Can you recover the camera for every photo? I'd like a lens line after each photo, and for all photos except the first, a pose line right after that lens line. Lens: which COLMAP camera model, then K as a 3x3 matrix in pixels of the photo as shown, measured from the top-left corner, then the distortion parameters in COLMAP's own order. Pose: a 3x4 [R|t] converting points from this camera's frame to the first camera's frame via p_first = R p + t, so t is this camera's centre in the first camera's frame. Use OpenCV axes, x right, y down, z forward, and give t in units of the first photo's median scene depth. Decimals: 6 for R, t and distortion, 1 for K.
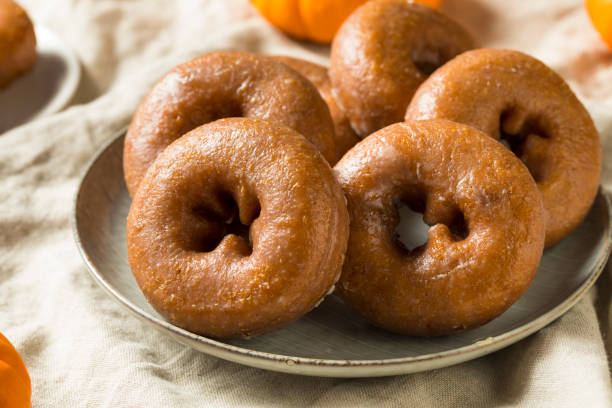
lens RADIAL K [[2101.5, 0, 306.0], [0, 2101.5, 204.0], [0, 0, 1]] dist [0.102370, 0.535308]
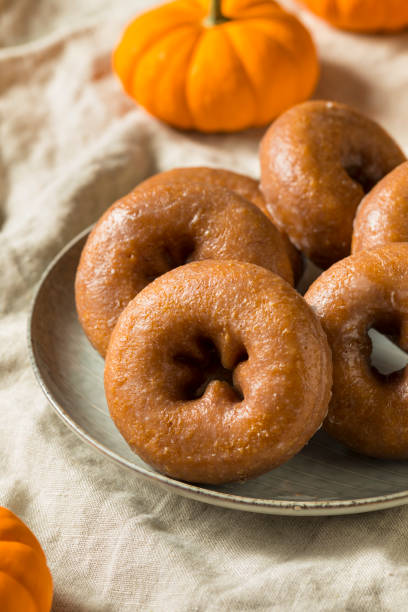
lens RADIAL K [[2101.5, 0, 204.0], [0, 2101.5, 306.0], [0, 0, 1]] dist [0.102370, 0.535308]
pose [[0.987528, -0.091851, 0.127874, -0.165081], [0.079807, 0.992145, 0.096324, -0.116882], [-0.135718, -0.084918, 0.987102, 0.018314]]
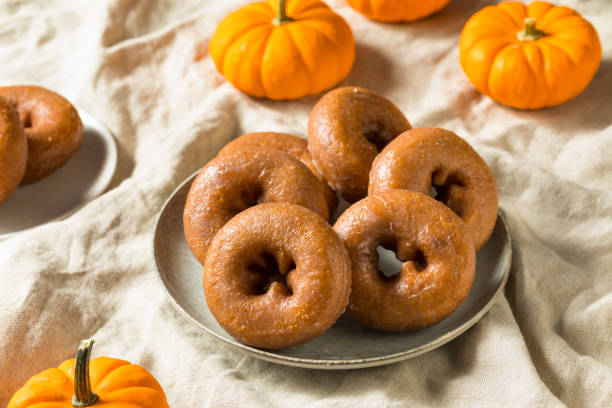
lens RADIAL K [[2101.5, 0, 306.0], [0, 2101.5, 204.0], [0, 0, 1]] dist [0.102370, 0.535308]
pose [[0.987270, -0.101221, 0.122685, -0.195366], [0.087054, 0.989450, 0.115800, -0.216584], [-0.133112, -0.103646, 0.985667, -0.506212]]
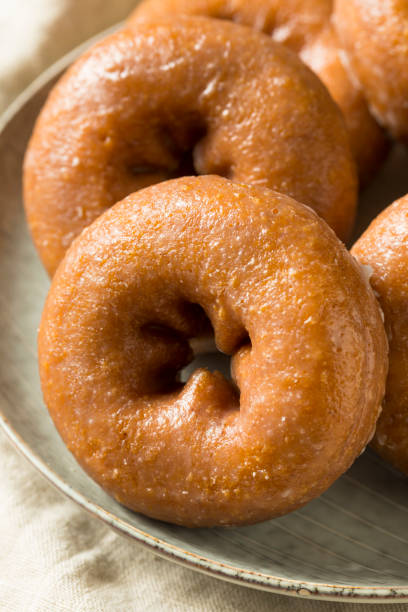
lens RADIAL K [[2281.4, 0, 204.0], [0, 2281.4, 306.0], [0, 0, 1]] dist [0.009006, 1.093819]
pose [[0.999732, -0.022817, 0.004015, -0.037570], [0.020550, 0.953376, 0.301086, -0.212460], [-0.010698, -0.300923, 0.953589, 0.343401]]
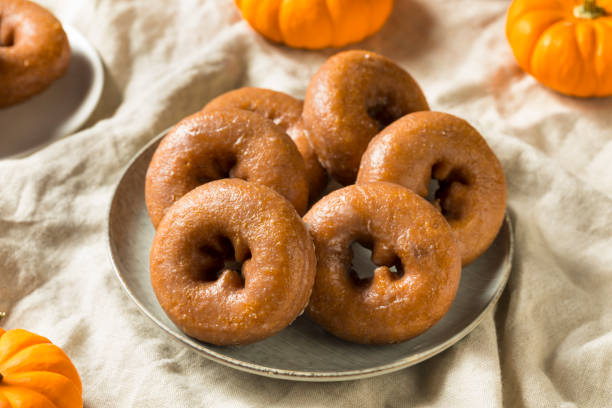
lens RADIAL K [[2101.5, 0, 306.0], [0, 2101.5, 204.0], [0, 0, 1]] dist [0.102370, 0.535308]
pose [[0.999092, 0.027589, 0.032474, -0.030819], [-0.033057, 0.982719, 0.182130, -0.273465], [-0.026888, -0.183038, 0.982738, -0.318156]]
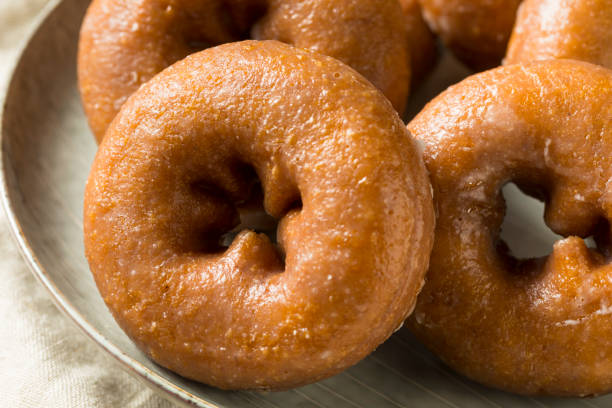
lens RADIAL K [[2281.4, 0, 306.0], [0, 2281.4, 204.0], [0, 0, 1]] dist [0.009006, 1.093819]
pose [[0.995634, 0.064574, 0.067406, -0.065778], [-0.077697, 0.973510, 0.215039, -0.144125], [-0.051735, -0.219338, 0.974276, 0.322299]]
